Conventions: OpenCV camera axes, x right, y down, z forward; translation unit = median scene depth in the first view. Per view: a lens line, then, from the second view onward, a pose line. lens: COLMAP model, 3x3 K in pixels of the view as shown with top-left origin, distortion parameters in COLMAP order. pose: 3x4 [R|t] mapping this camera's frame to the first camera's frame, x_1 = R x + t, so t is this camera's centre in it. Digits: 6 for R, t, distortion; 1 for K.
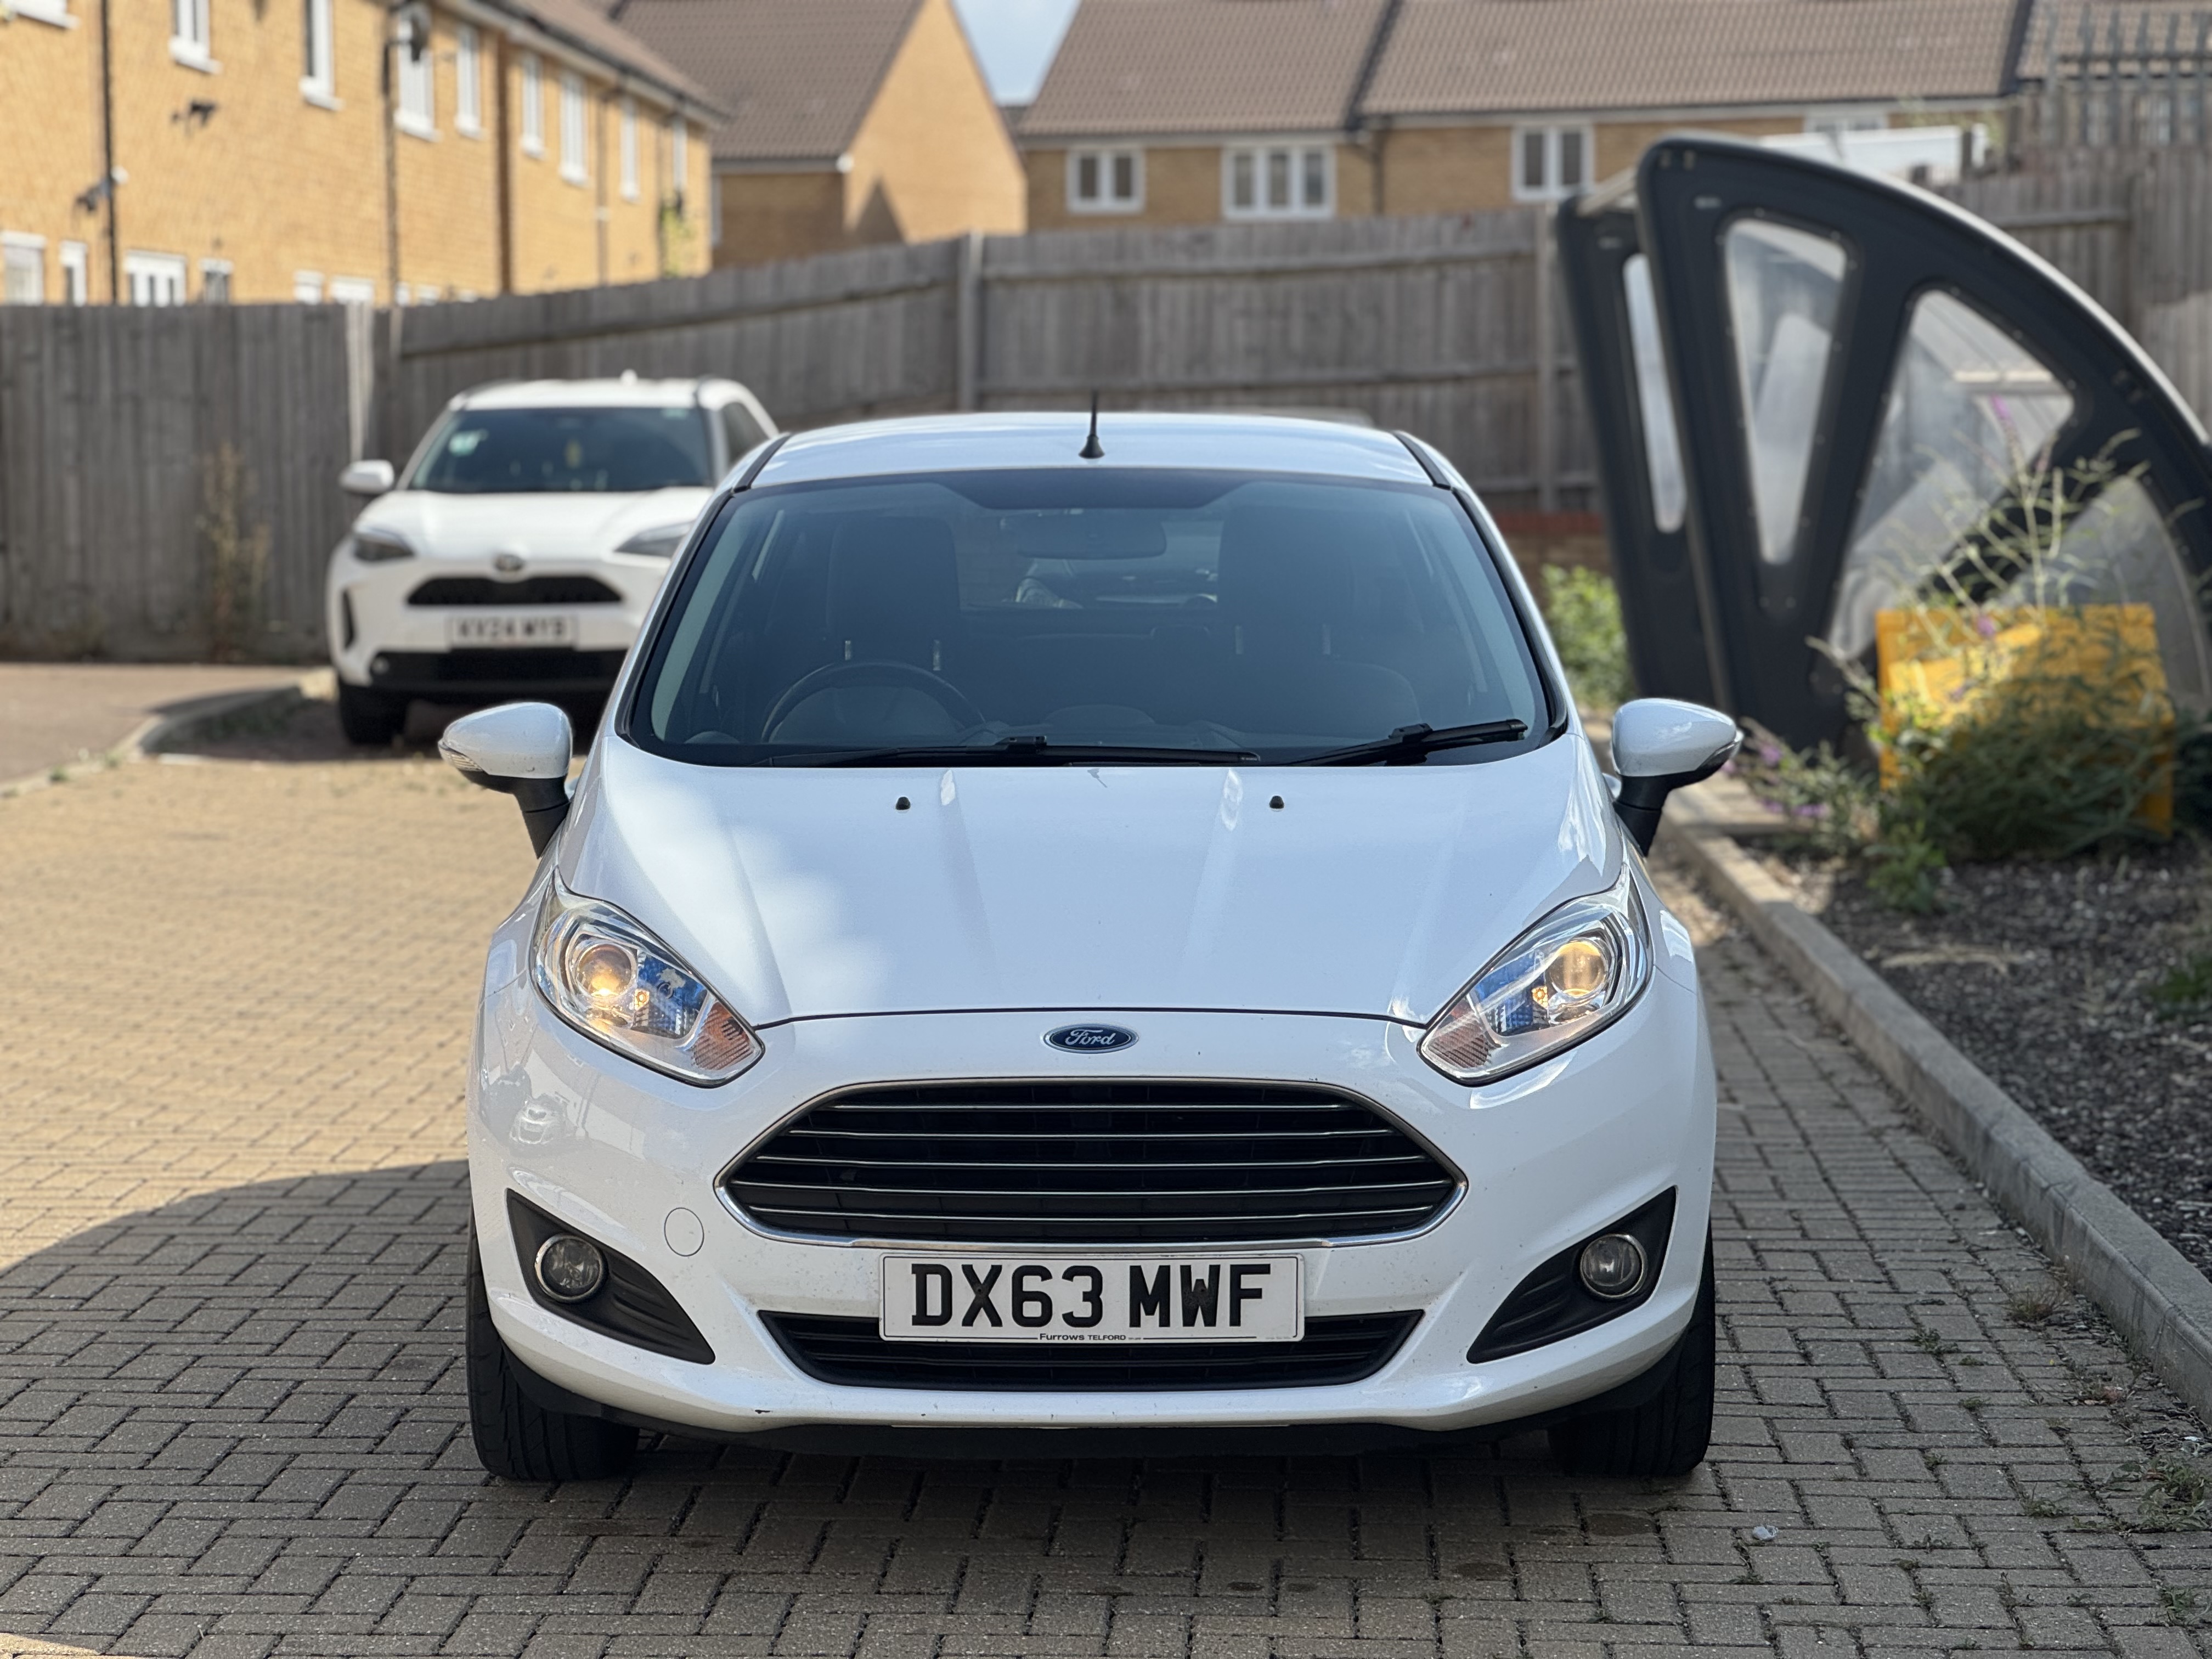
lens RADIAL K [[4978.4, 0, 1067.1], [0, 4978.4, 829.7], [0, 0, 1]] dist [0.178110, 0.386966]
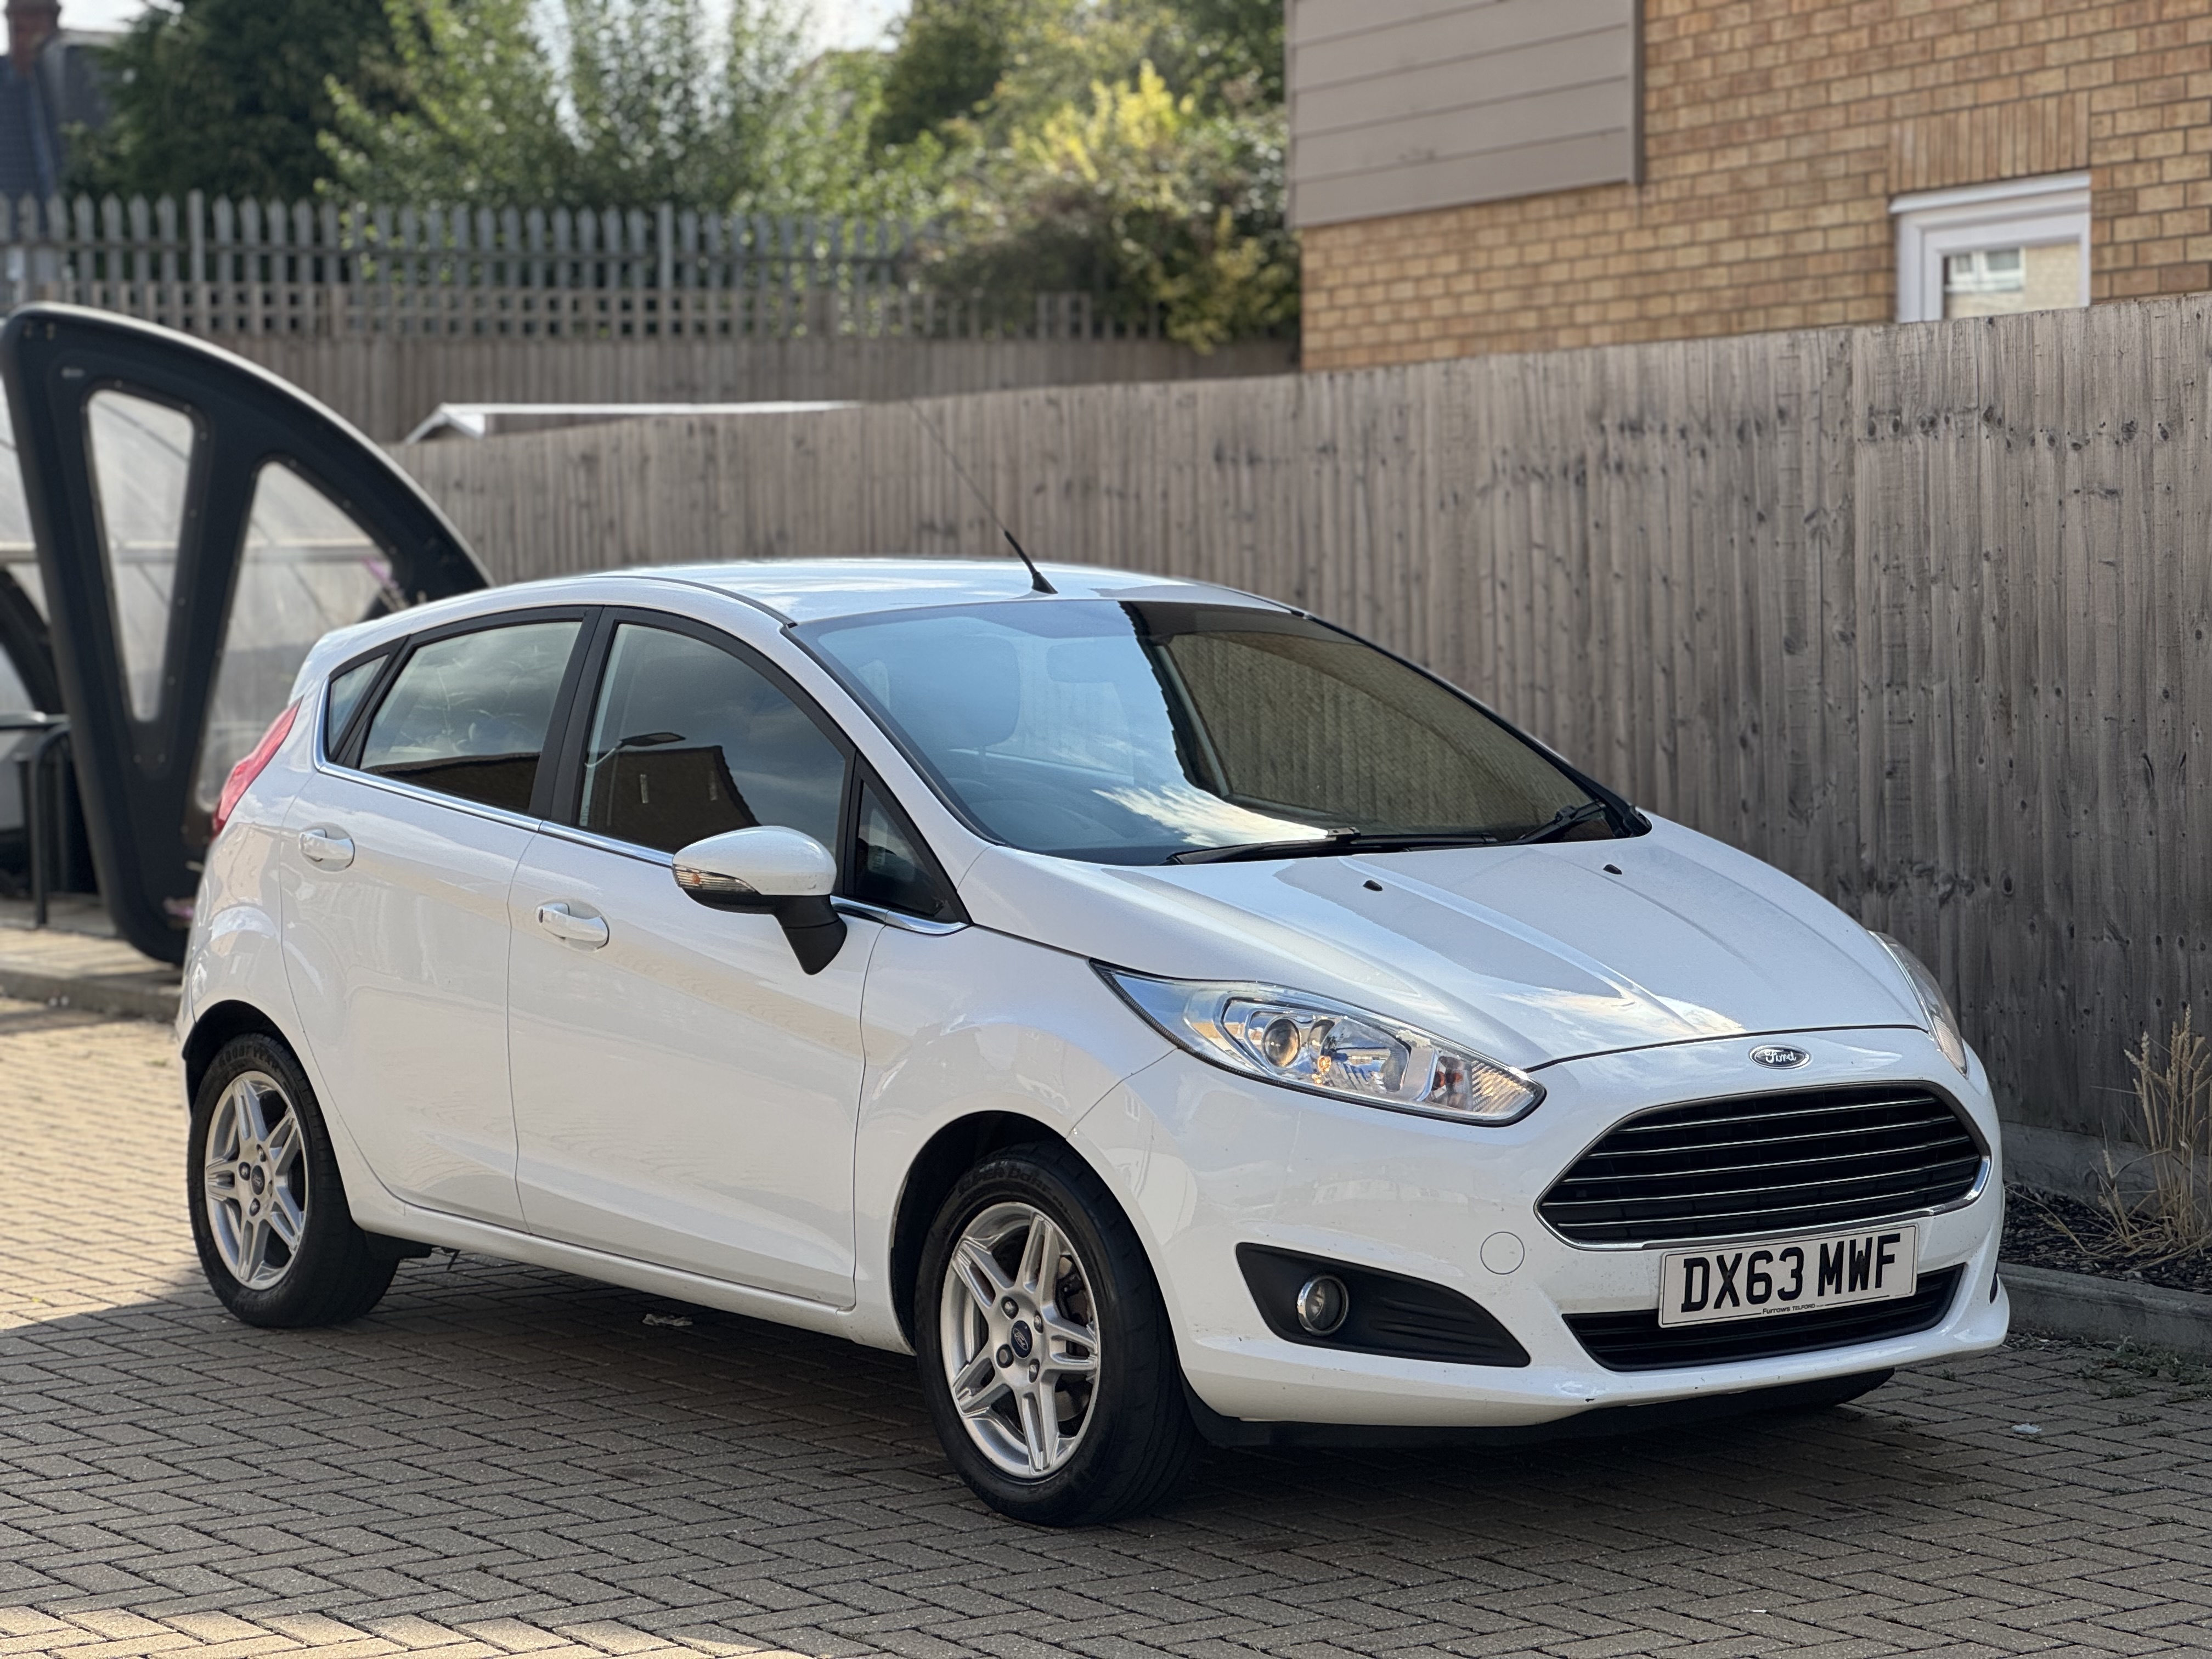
lens RADIAL K [[4968.4, 0, 1056.0], [0, 4968.4, 829.8], [0, 0, 1]] dist [-0.083435, 3.755904]
pose [[0.797100, -0.038341, 0.602629, -0.493763], [0.061282, 0.997966, -0.017564, -0.001190], [-0.600730, 0.050931, 0.797828, 0.089263]]
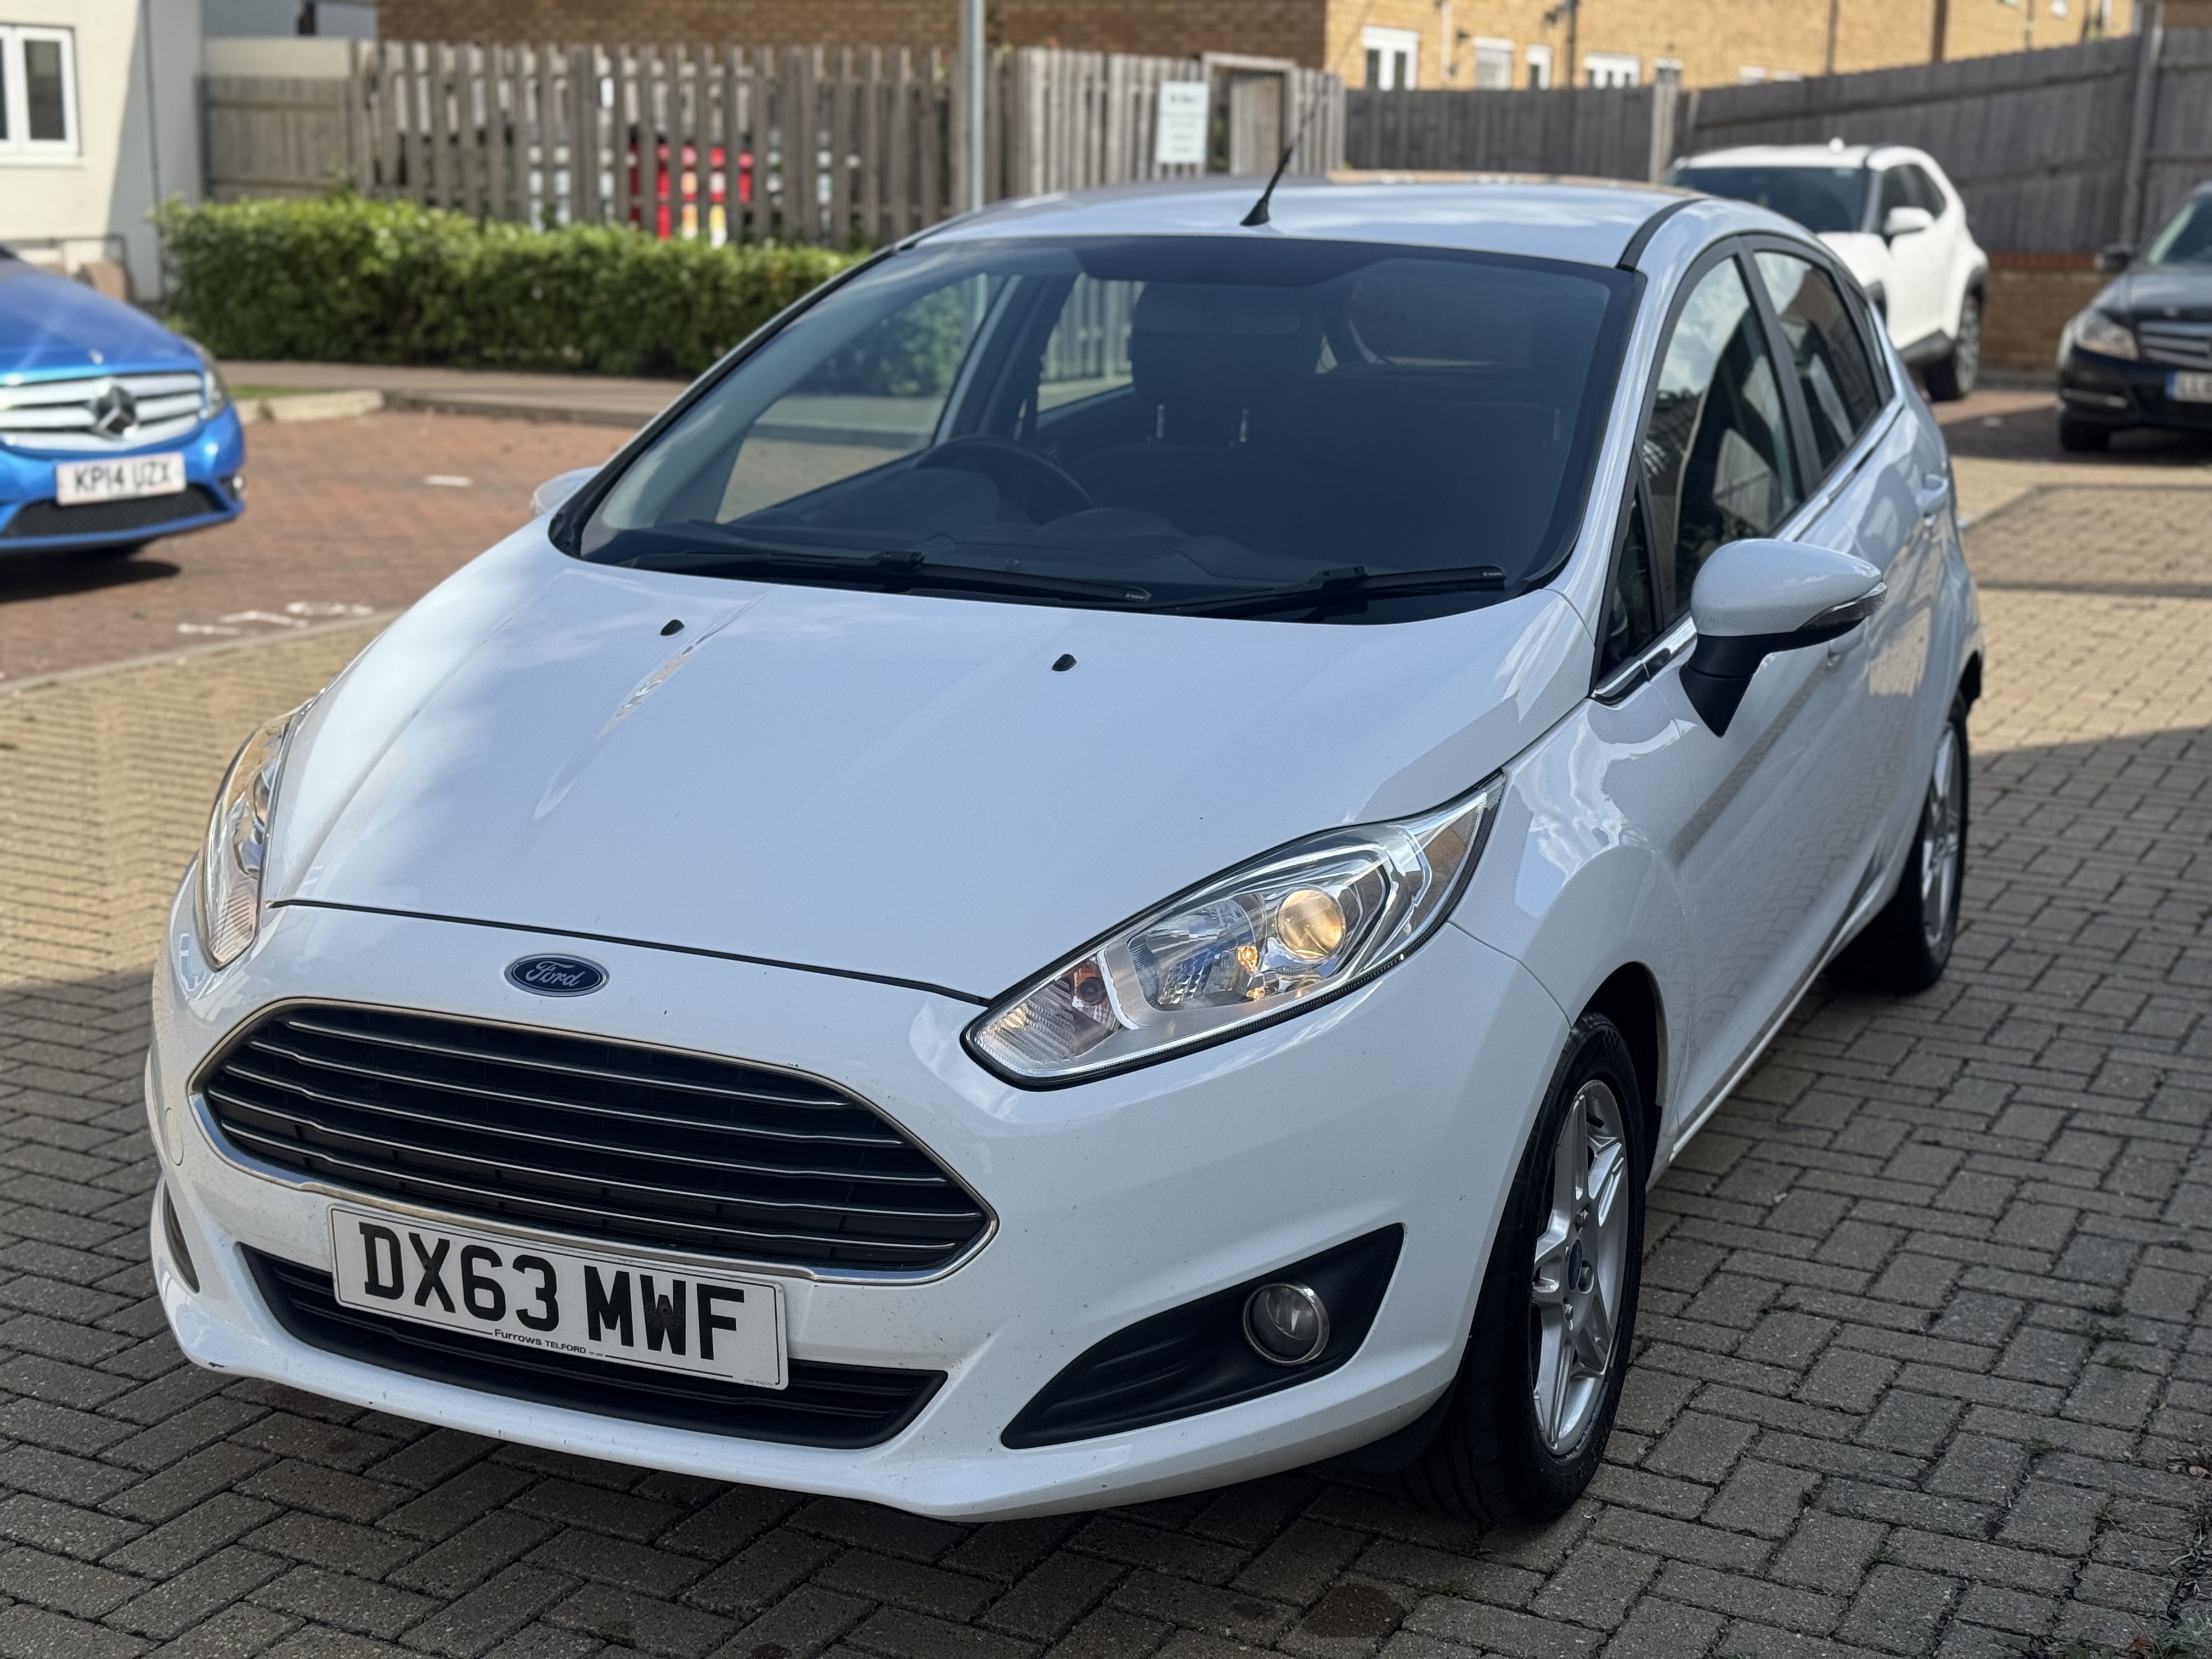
lens RADIAL K [[3070.9, 0, 1094.8], [0, 3070.9, 871.2], [0, 0, 1]] dist [0.223126, -0.494813]
pose [[0.915944, 0.109741, -0.386009, 0.189276], [-0.055540, 0.987292, 0.148895, -0.034178], [0.397444, -0.114941, 0.910399, 0.385505]]
